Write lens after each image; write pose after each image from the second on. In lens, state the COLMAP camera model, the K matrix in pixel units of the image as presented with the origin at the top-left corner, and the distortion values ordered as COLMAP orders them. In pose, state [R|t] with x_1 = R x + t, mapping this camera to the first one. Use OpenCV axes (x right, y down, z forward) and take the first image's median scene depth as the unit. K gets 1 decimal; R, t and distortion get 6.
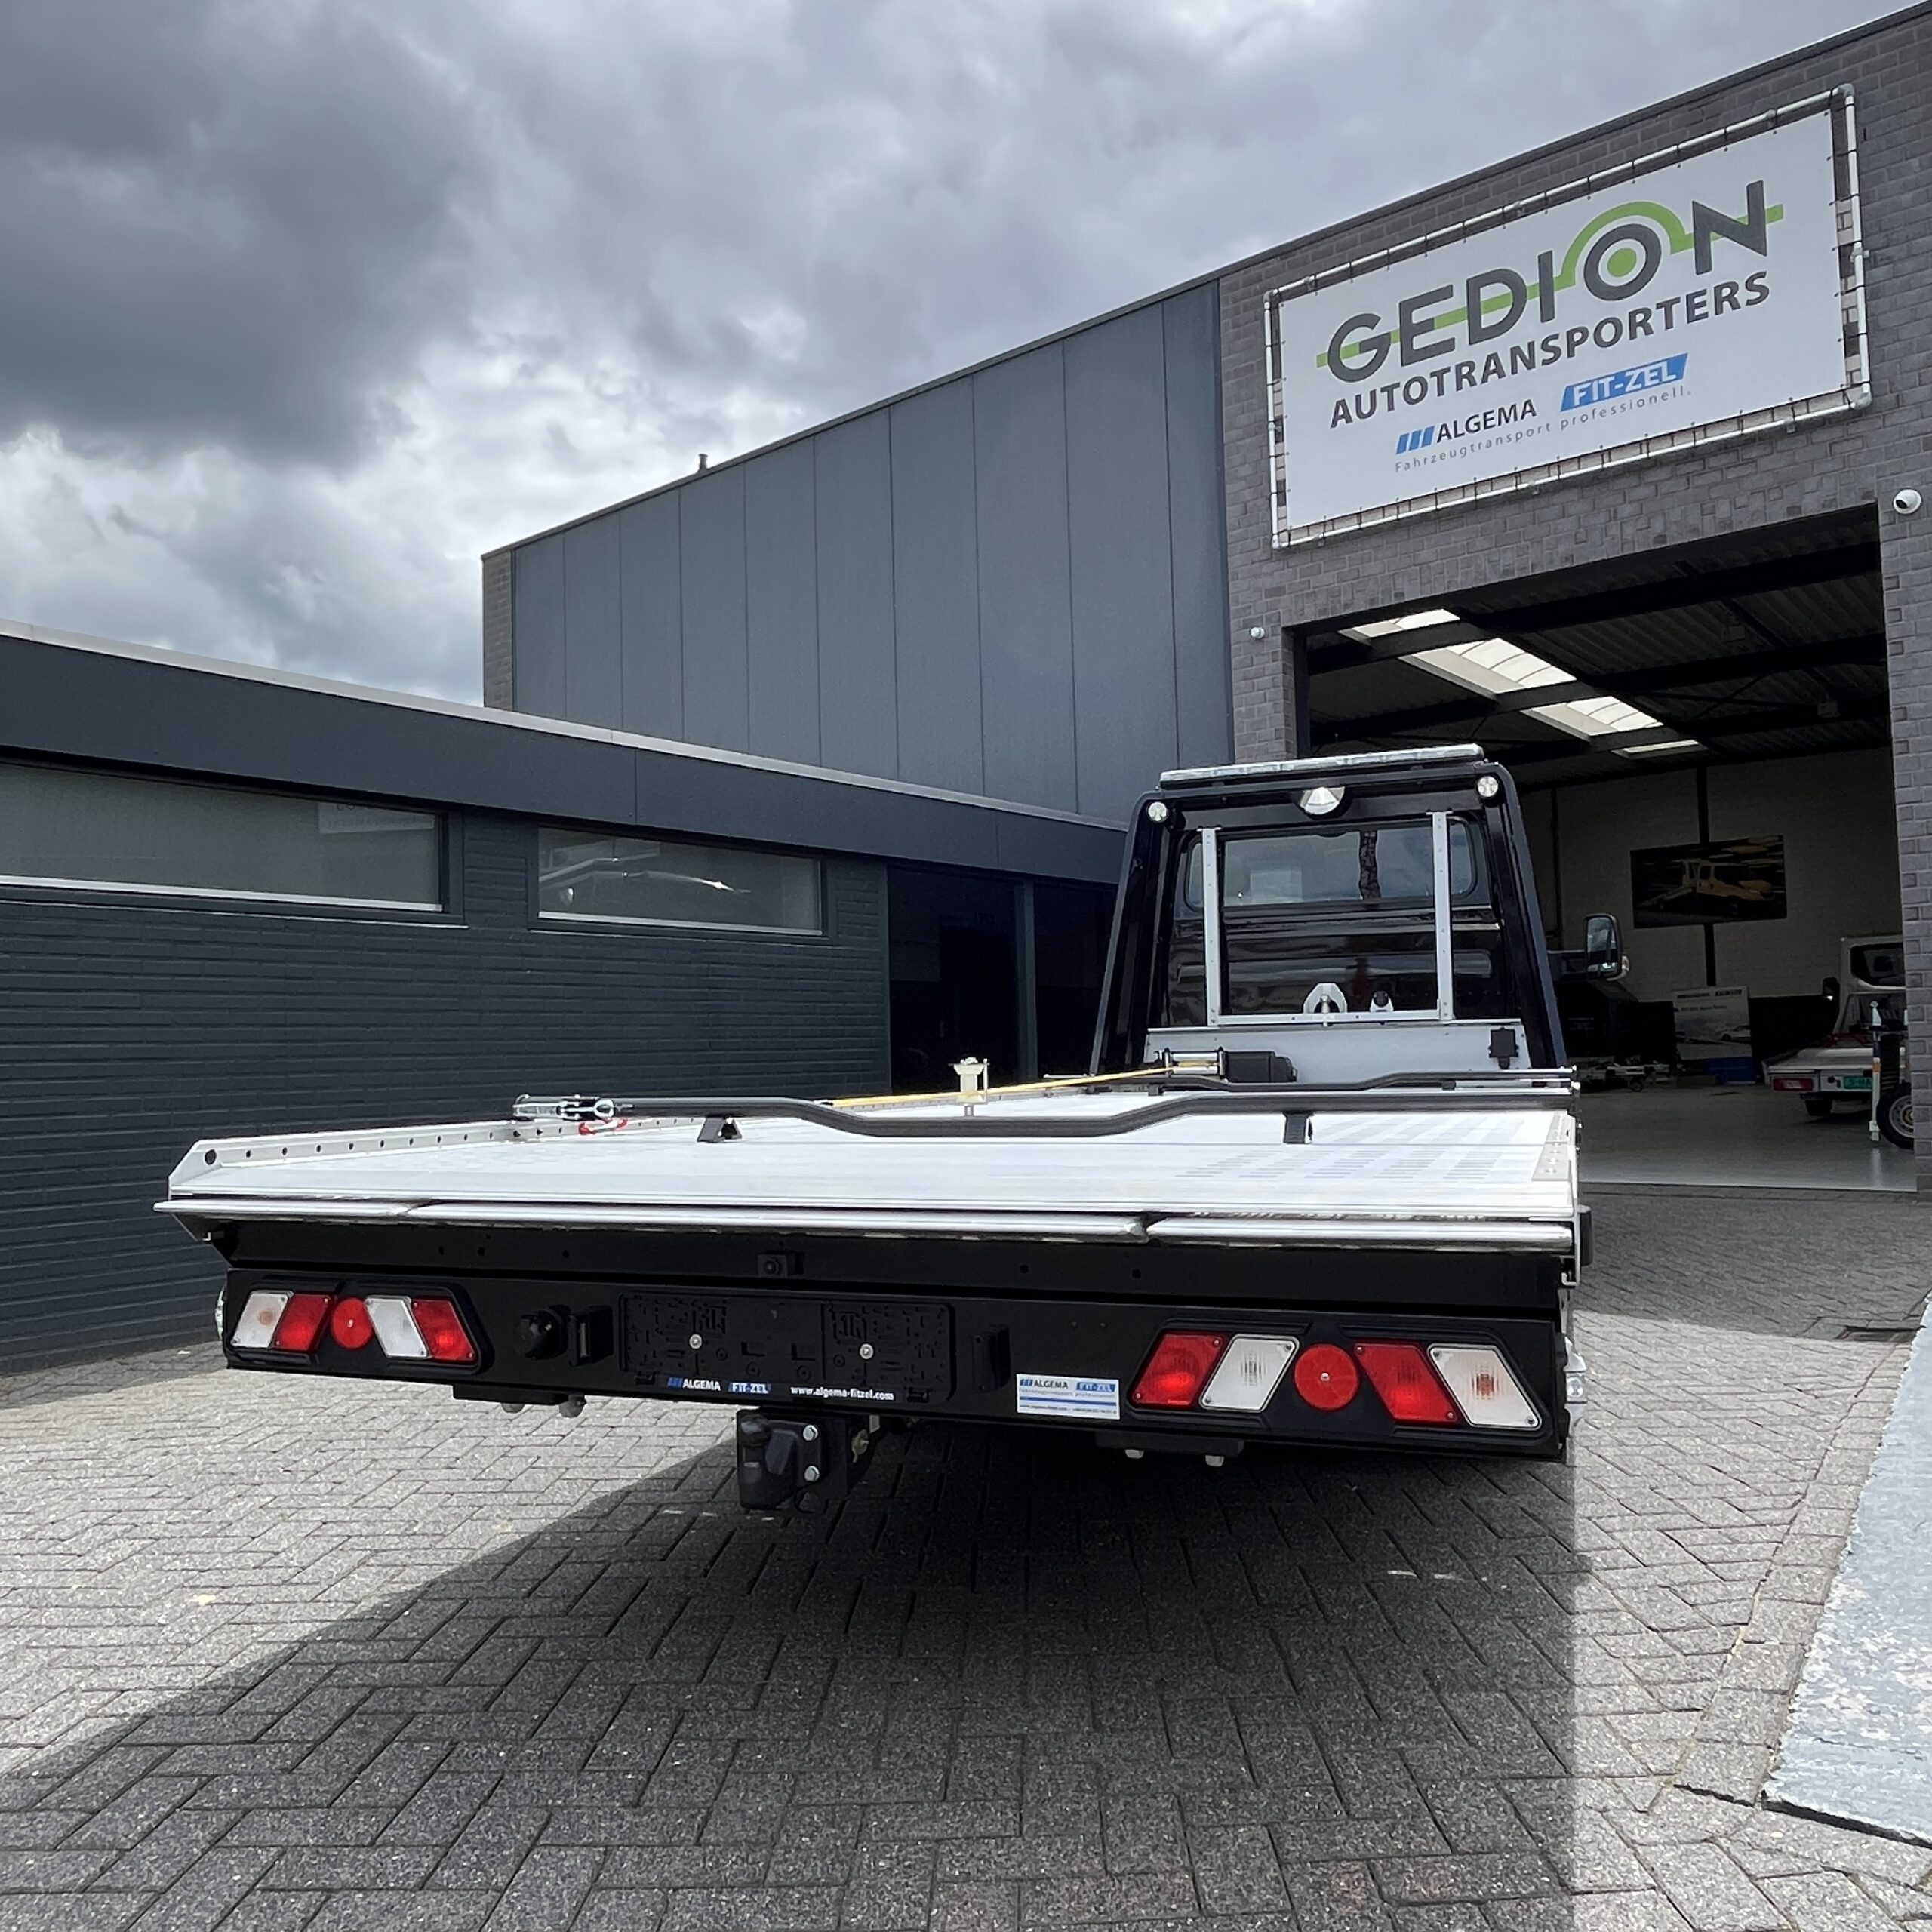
lens RADIAL K [[1560.0, 0, 964.5], [0, 1560.0, 981.2], [0, 0, 1]] dist [0.001655, -0.006914]
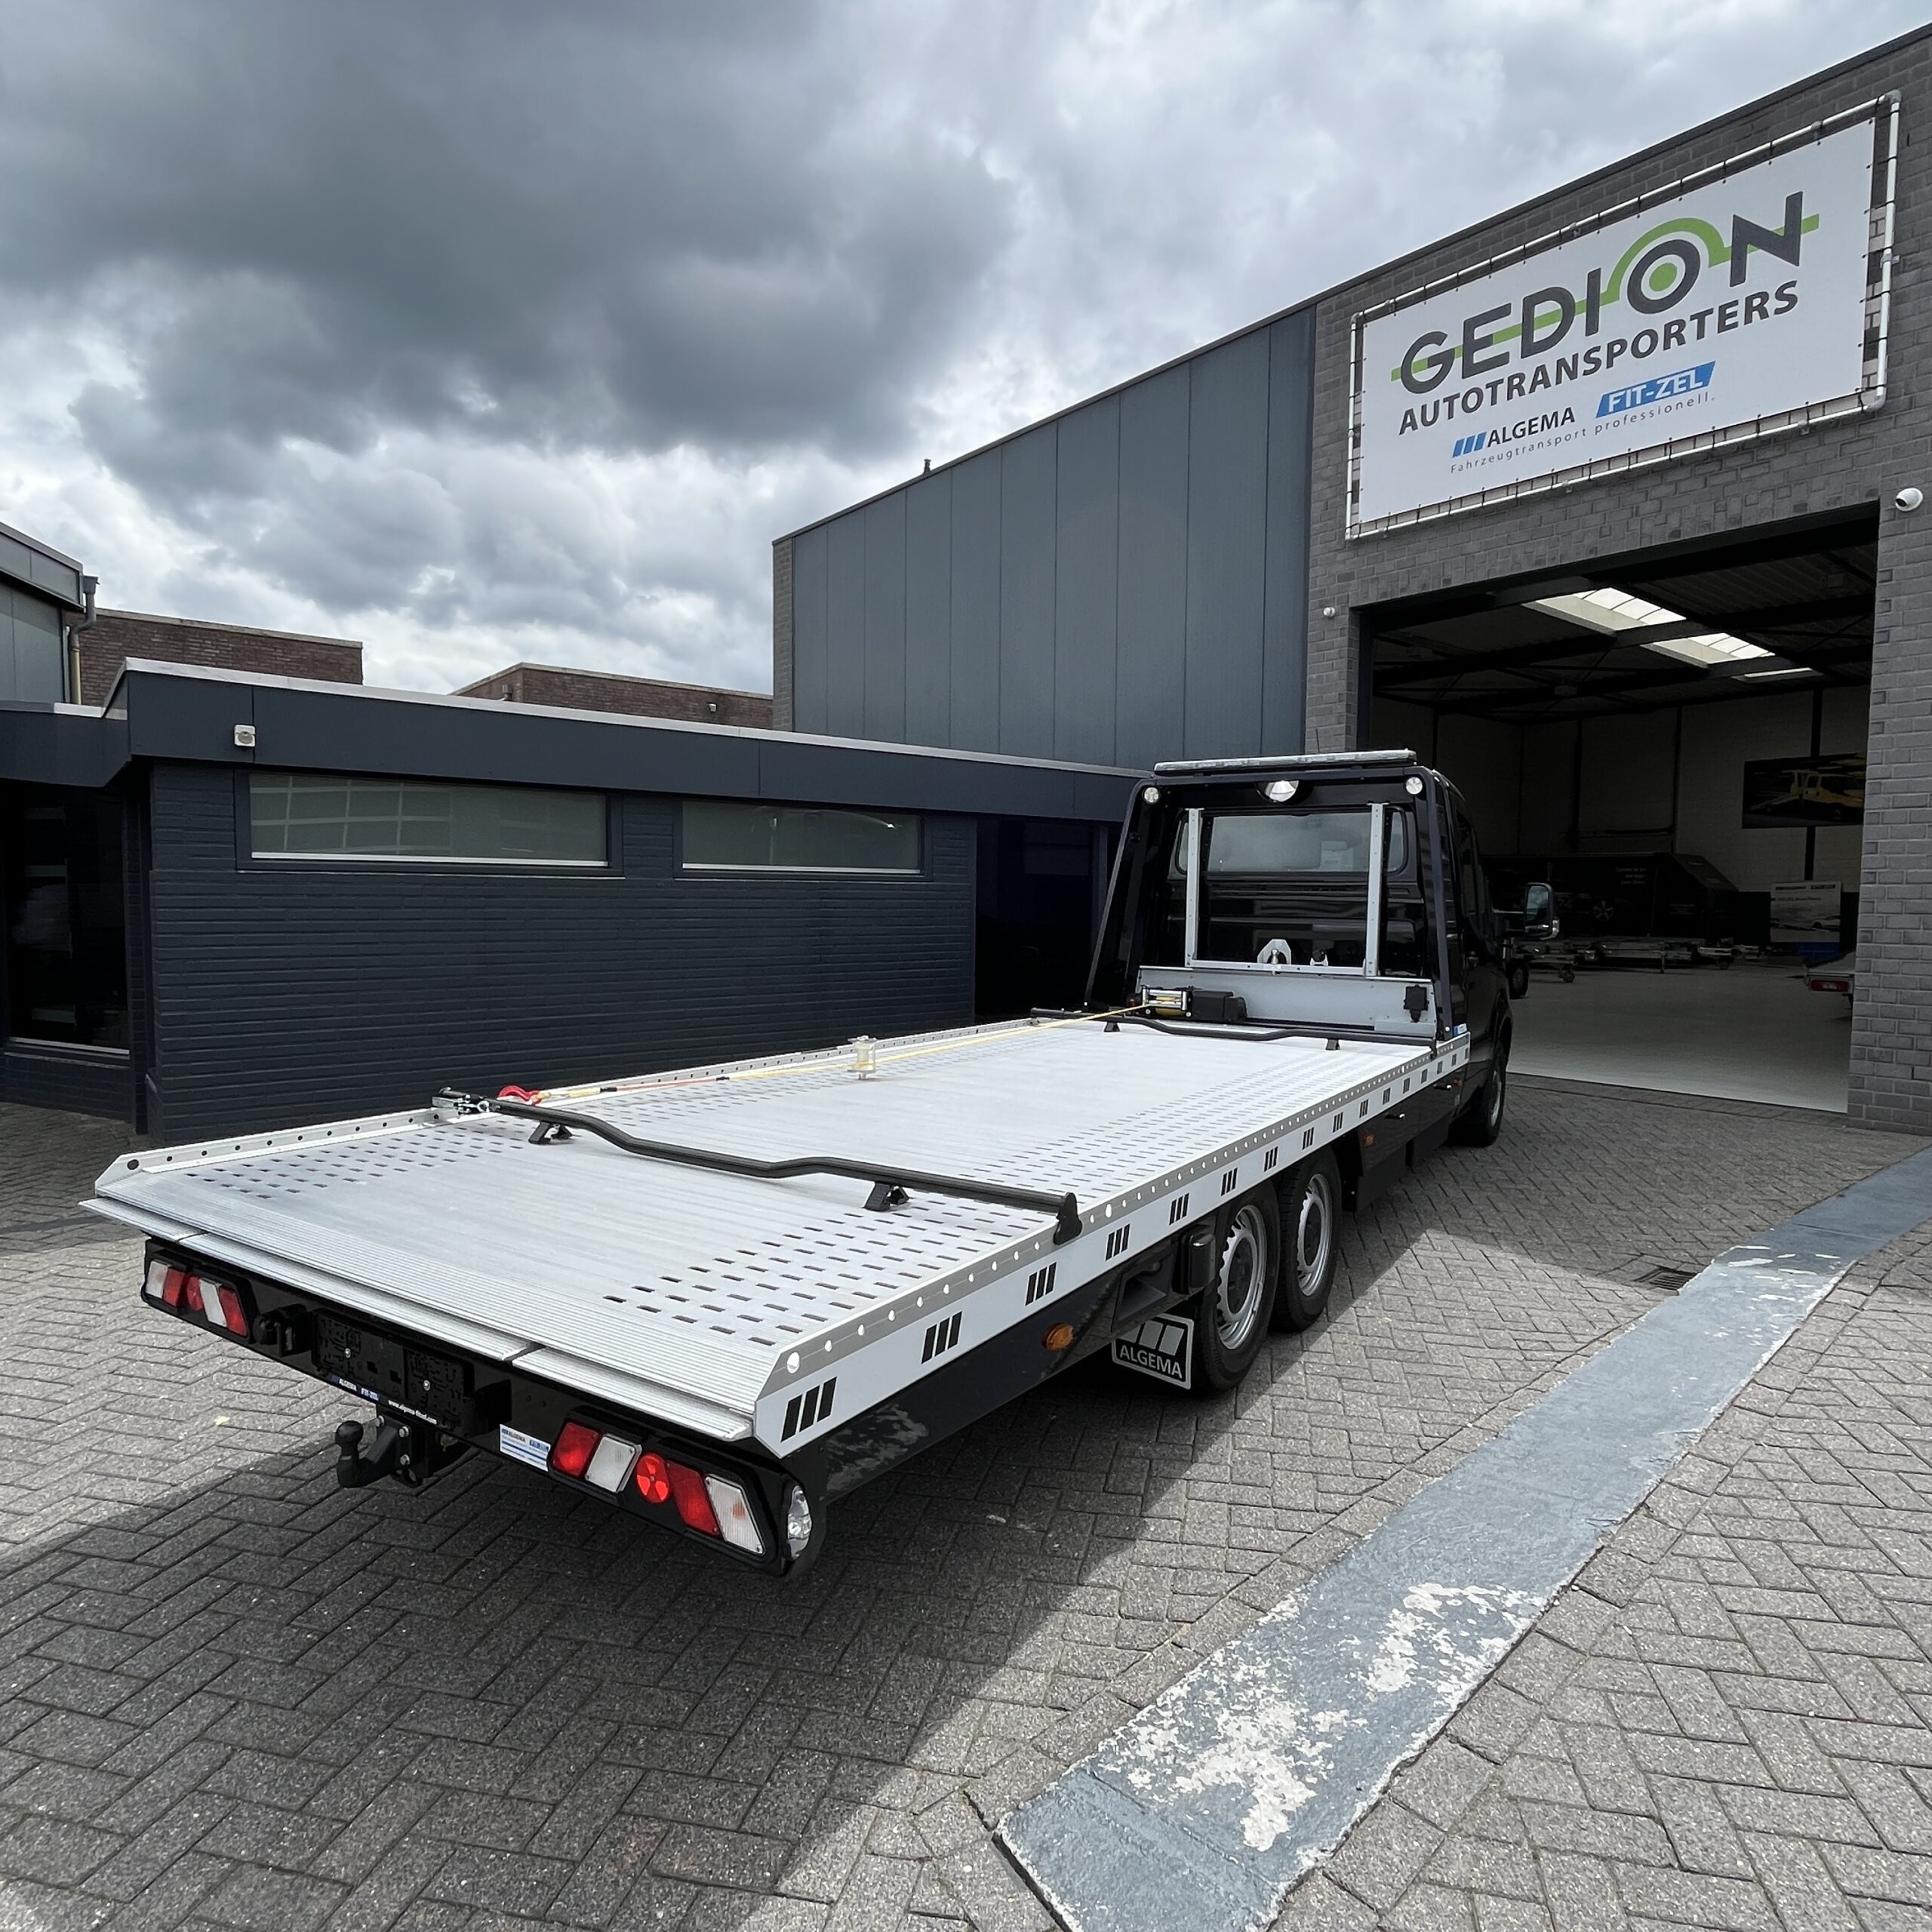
lens RADIAL K [[1178.5, 0, 970.2], [0, 1178.5, 969.3], [0, 0, 1]] dist [-0.002378, 0.000213]
pose [[0.979233, 0.046890, -0.197243, 0.125514], [-0.024129, 0.992926, 0.116254, -0.054839], [0.201299, -0.109080, 0.973437, 0.026185]]
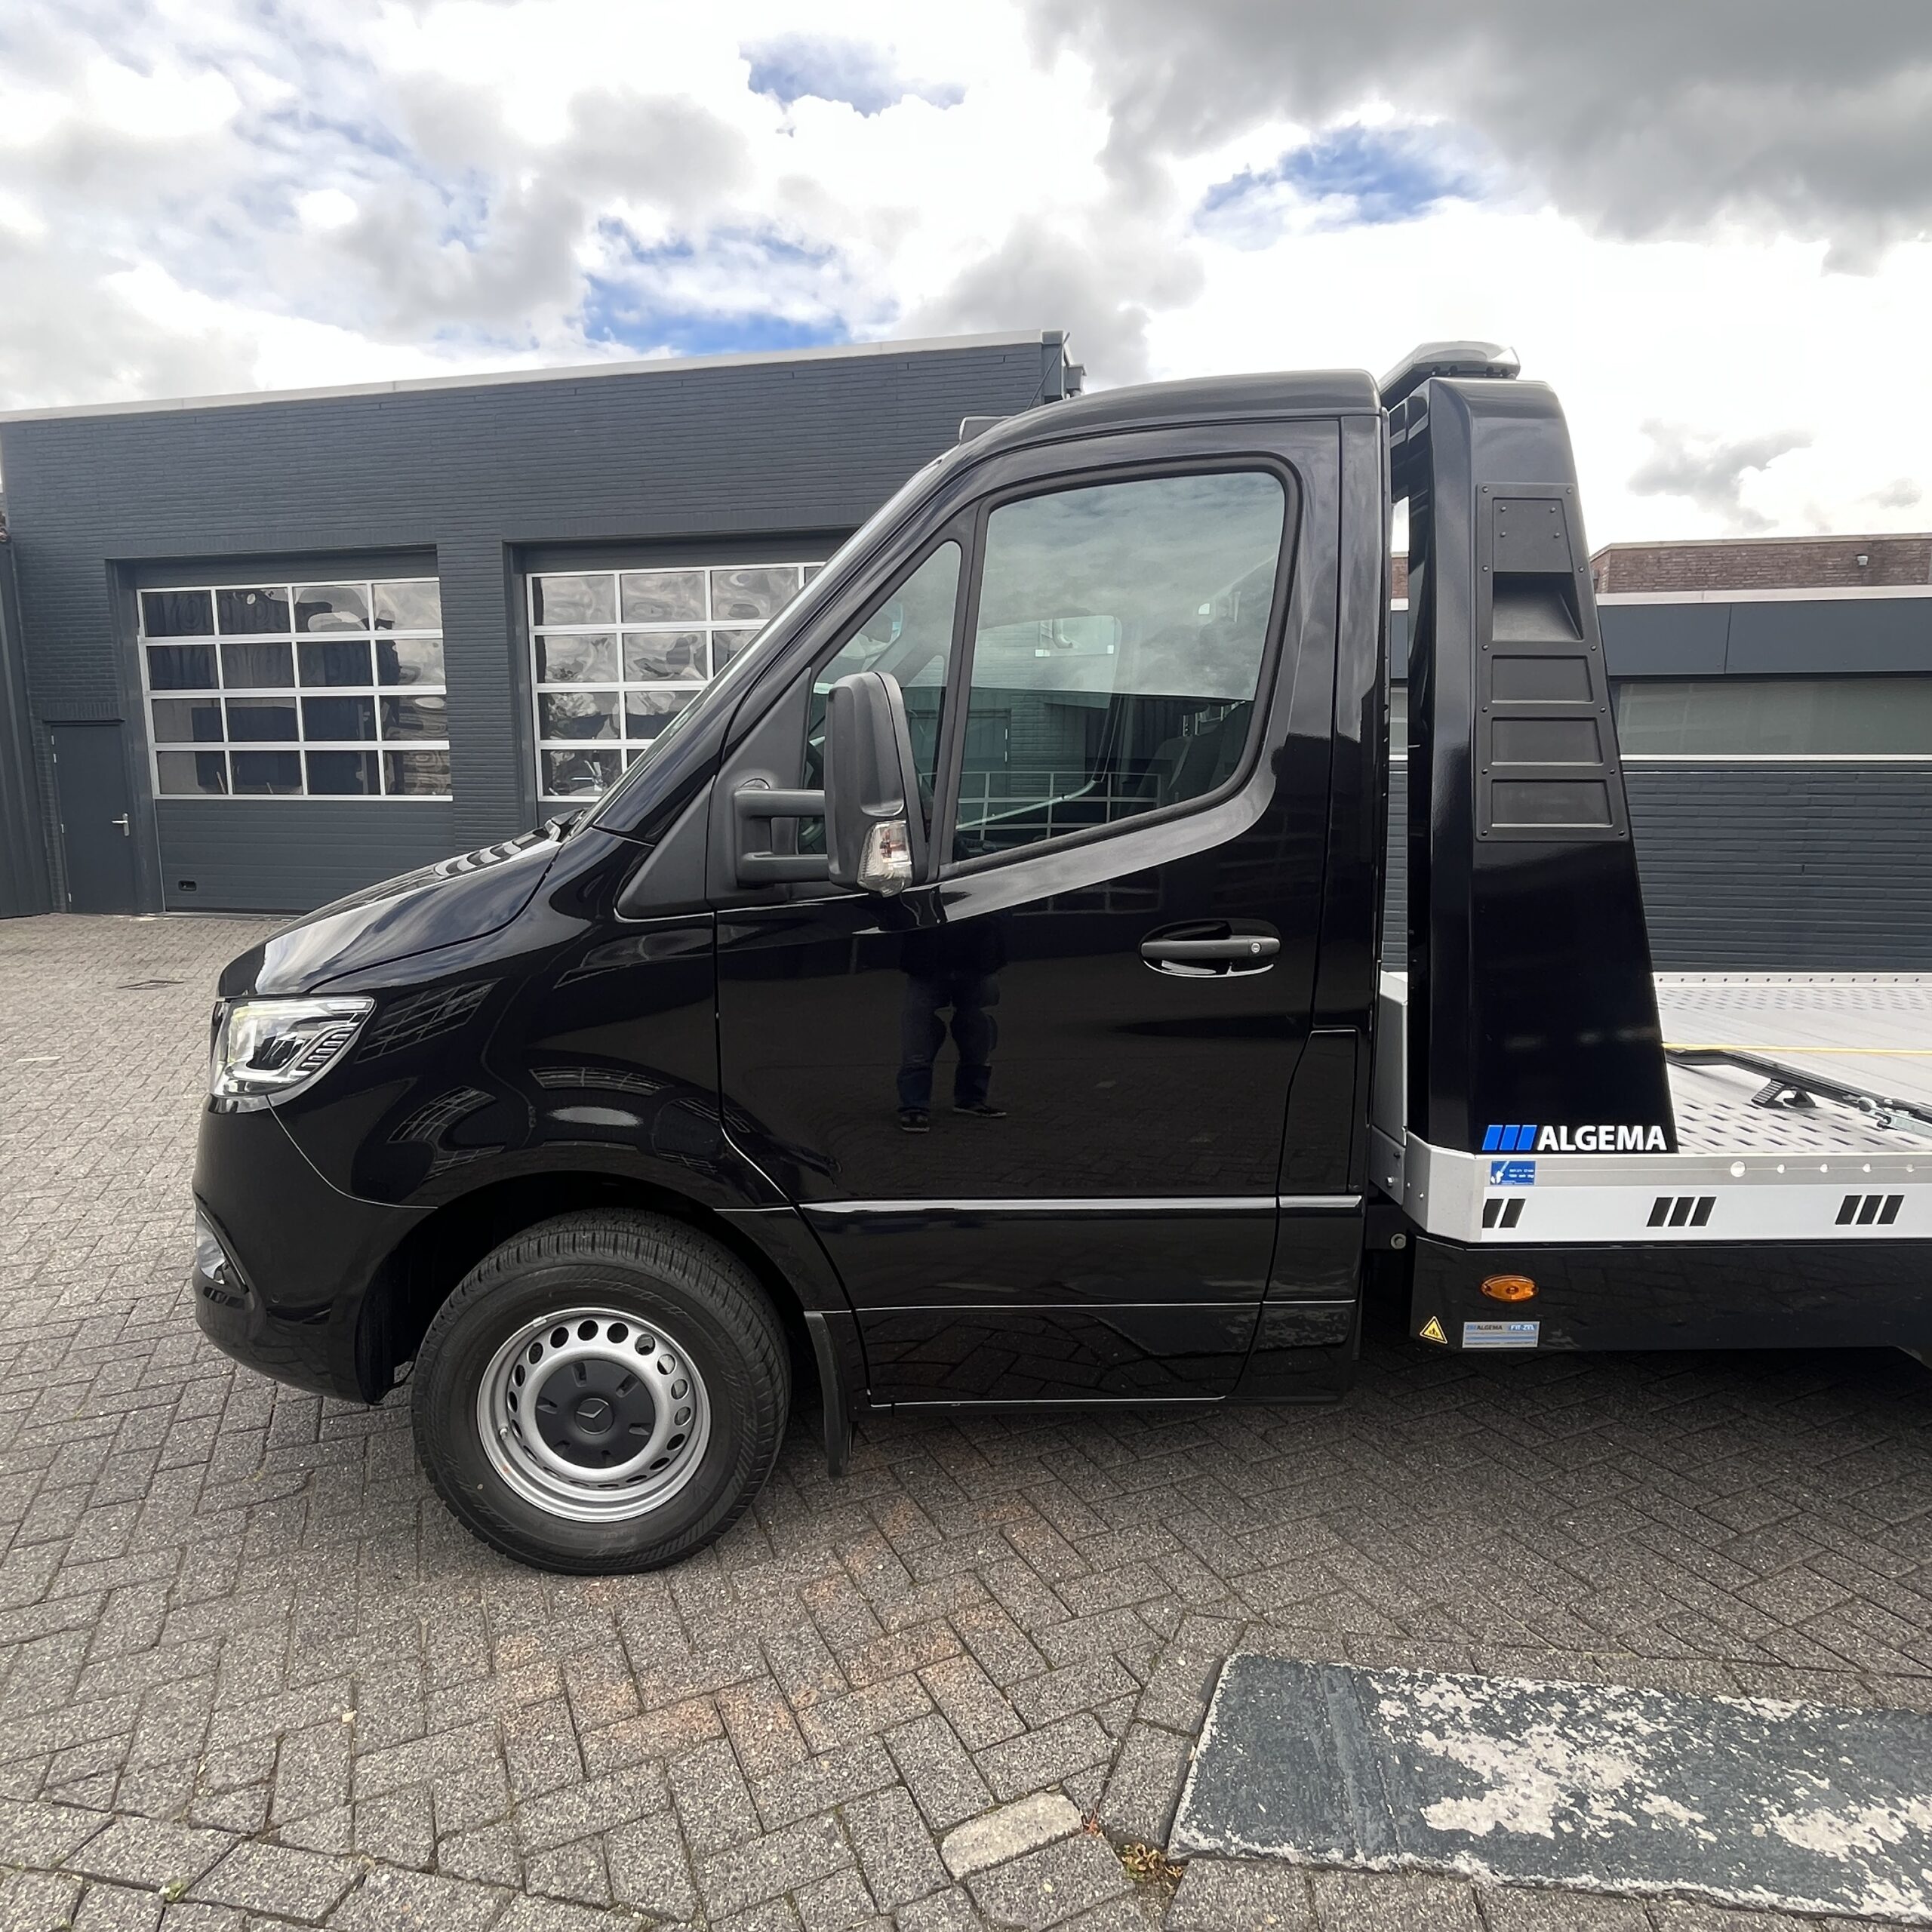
lens RADIAL K [[1179.3, 0, 966.0], [0, 1179.3, 966.0], [0, 0, 1]] dist [-0.002589, 0.000954]
pose [[0.452157, 0.155920, -0.878205, 0.234731], [0.029992, 0.981388, 0.189681, -0.050875], [0.891434, -0.112104, 0.439065, 0.079748]]
